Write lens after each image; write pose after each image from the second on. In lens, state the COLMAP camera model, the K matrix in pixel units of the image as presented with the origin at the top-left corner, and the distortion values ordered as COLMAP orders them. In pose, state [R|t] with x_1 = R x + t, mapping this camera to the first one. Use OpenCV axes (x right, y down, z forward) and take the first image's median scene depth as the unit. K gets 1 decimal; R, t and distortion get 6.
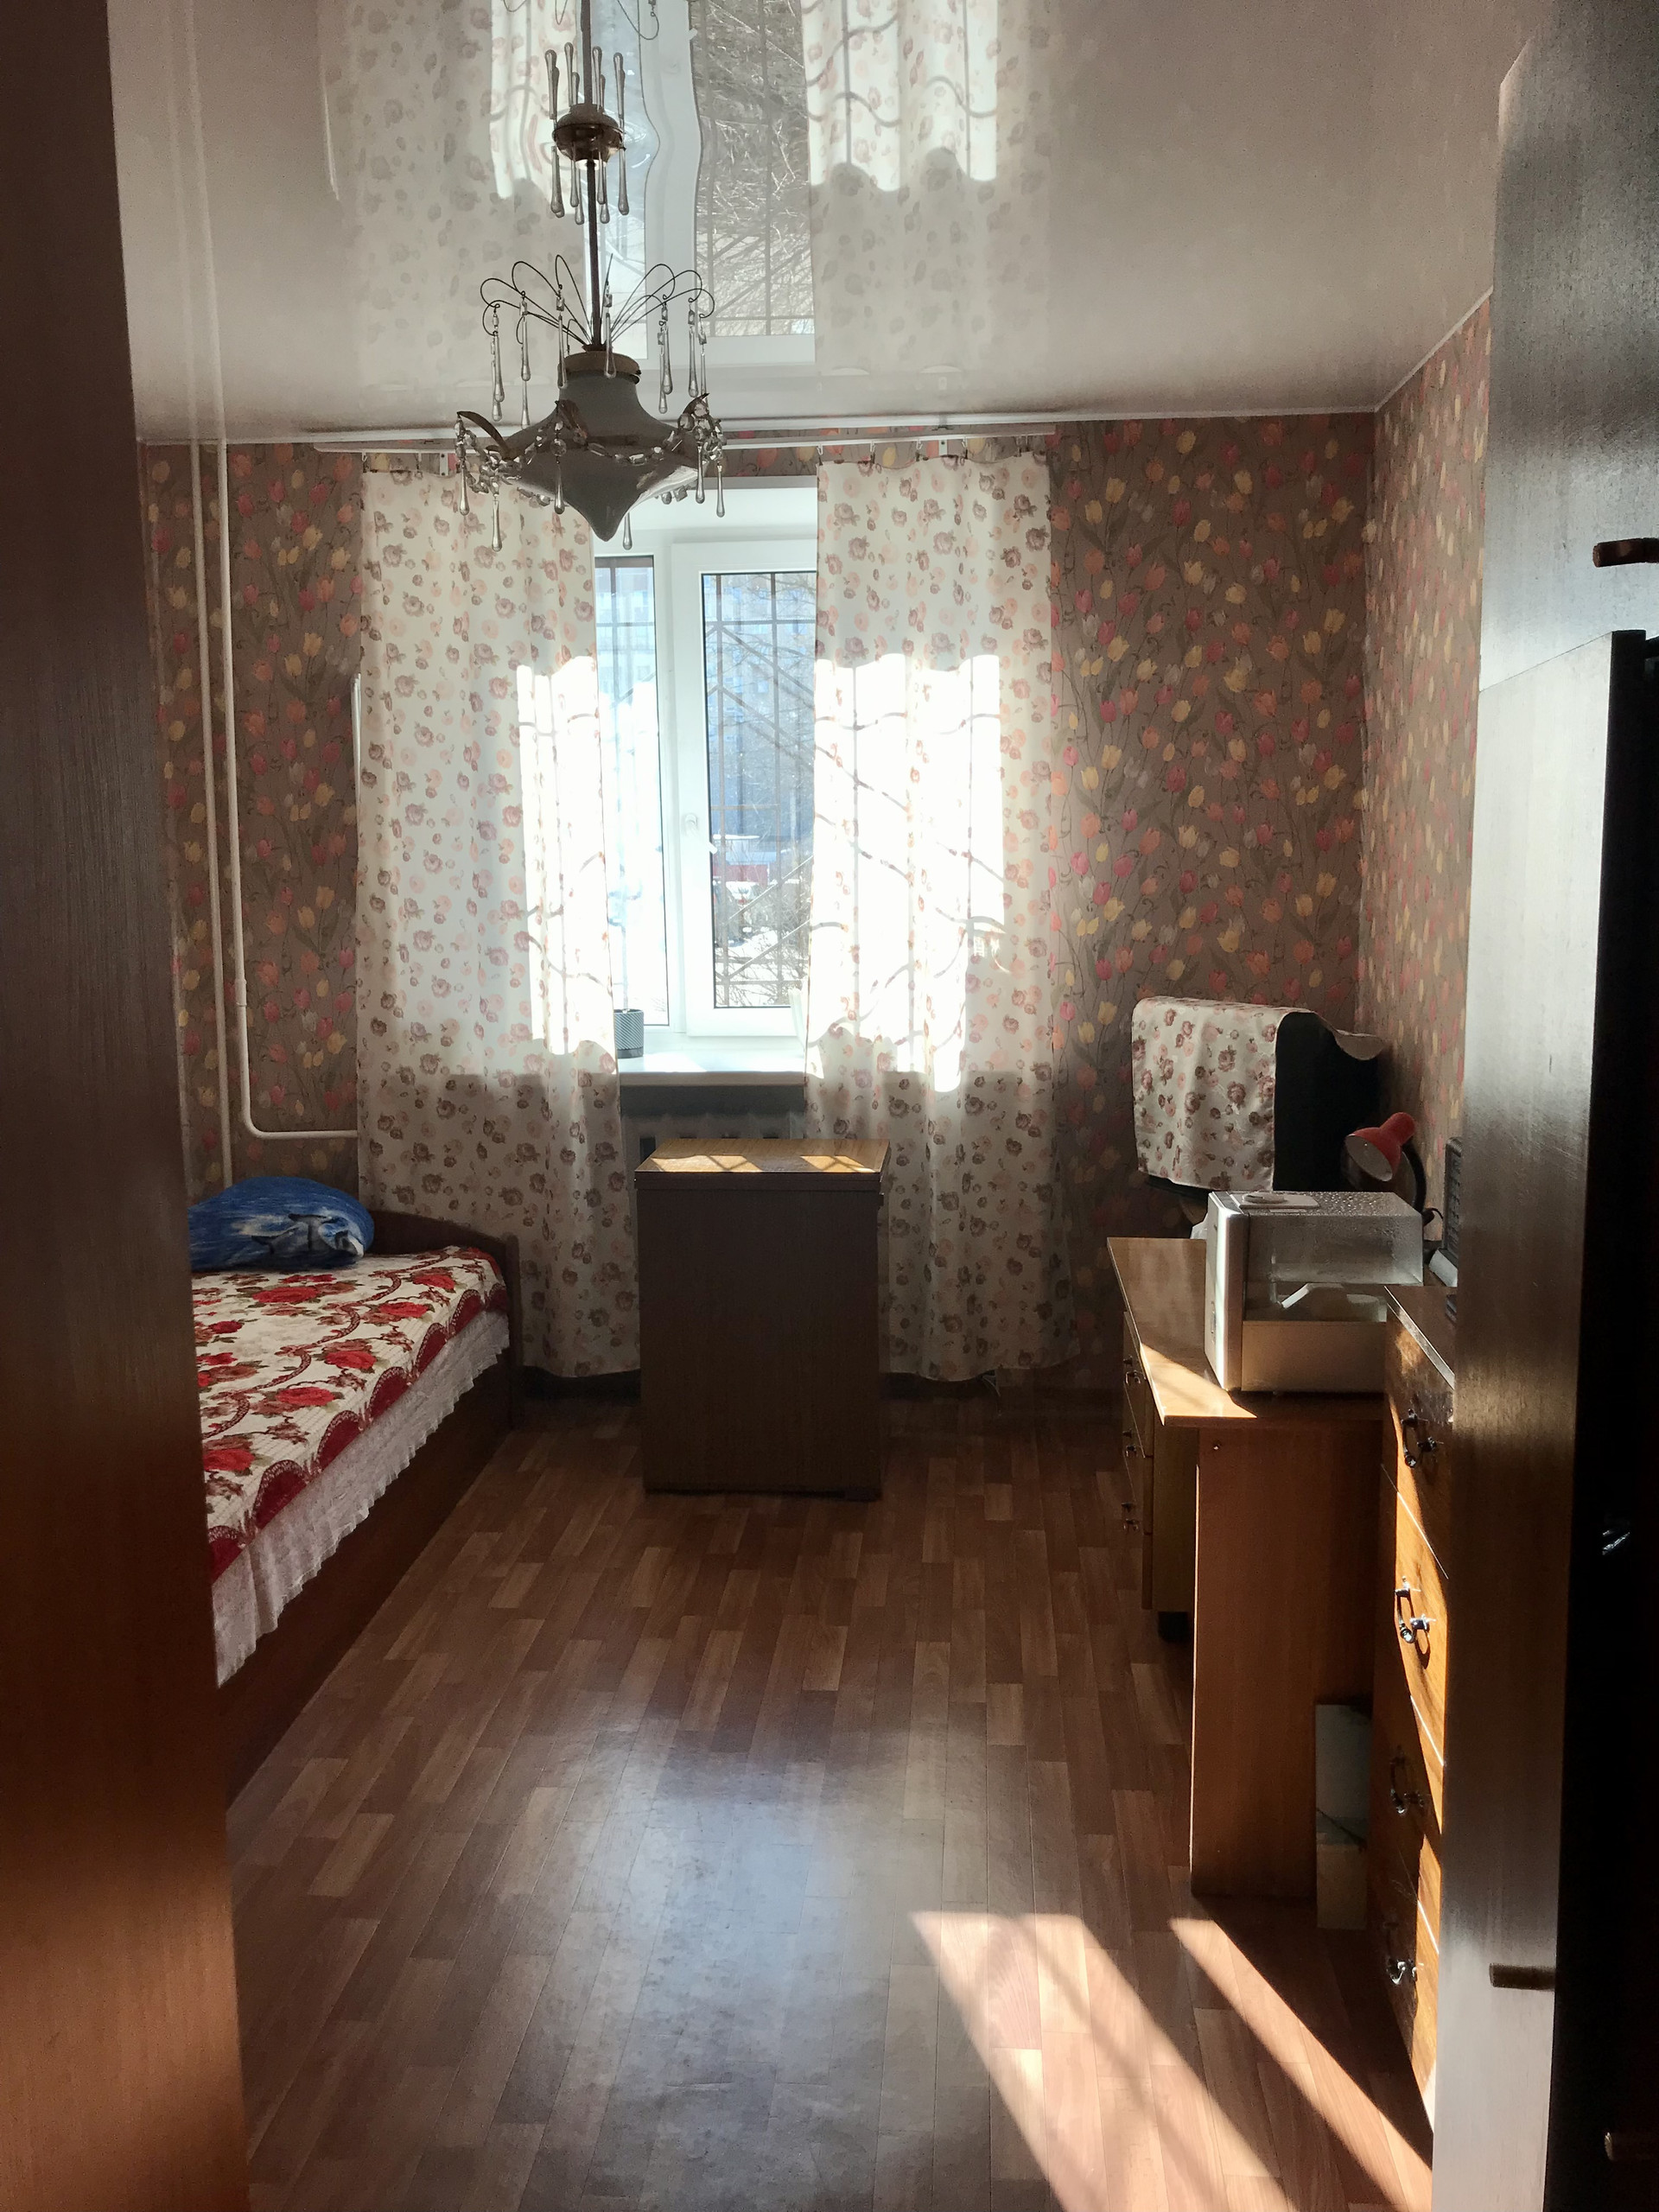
lens RADIAL K [[1833.6, 0, 846.9], [0, 1833.6, 1064.3], [0, 0, 1]] dist [0.057279, -0.061899]
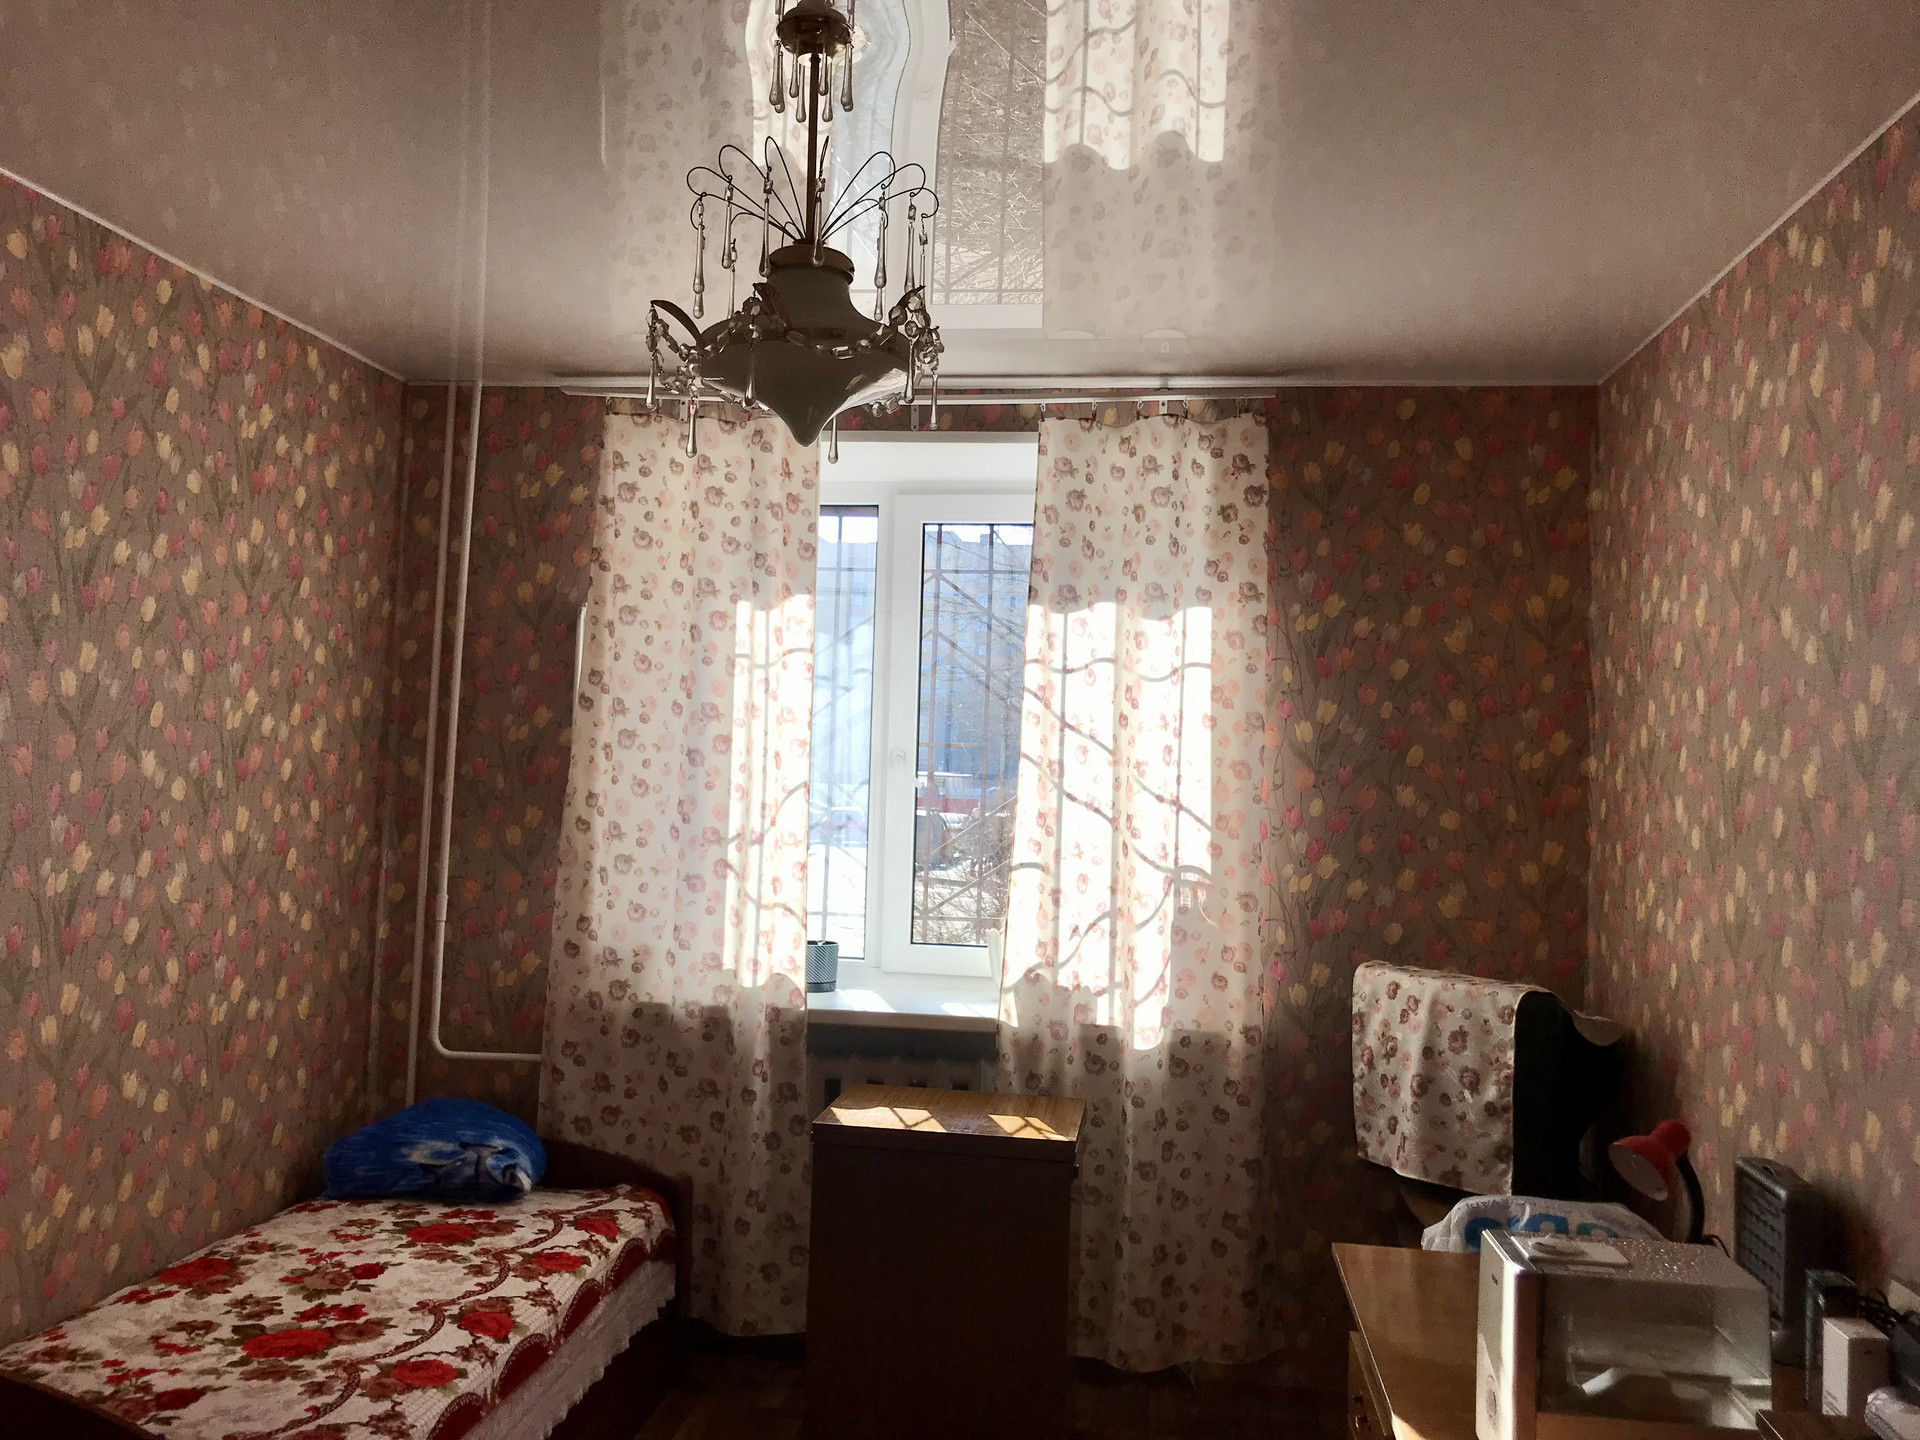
lens RADIAL K [[1591.5, 0, 946.9], [0, 1591.5, 710.1], [0, 0, 1]] dist [0.057279, -0.061899]
pose [[0.996936, 0.042611, -0.065597, -0.002200], [-0.052830, 0.985225, -0.162911, -0.018331], [0.057686, 0.165877, 0.984458, 0.149510]]
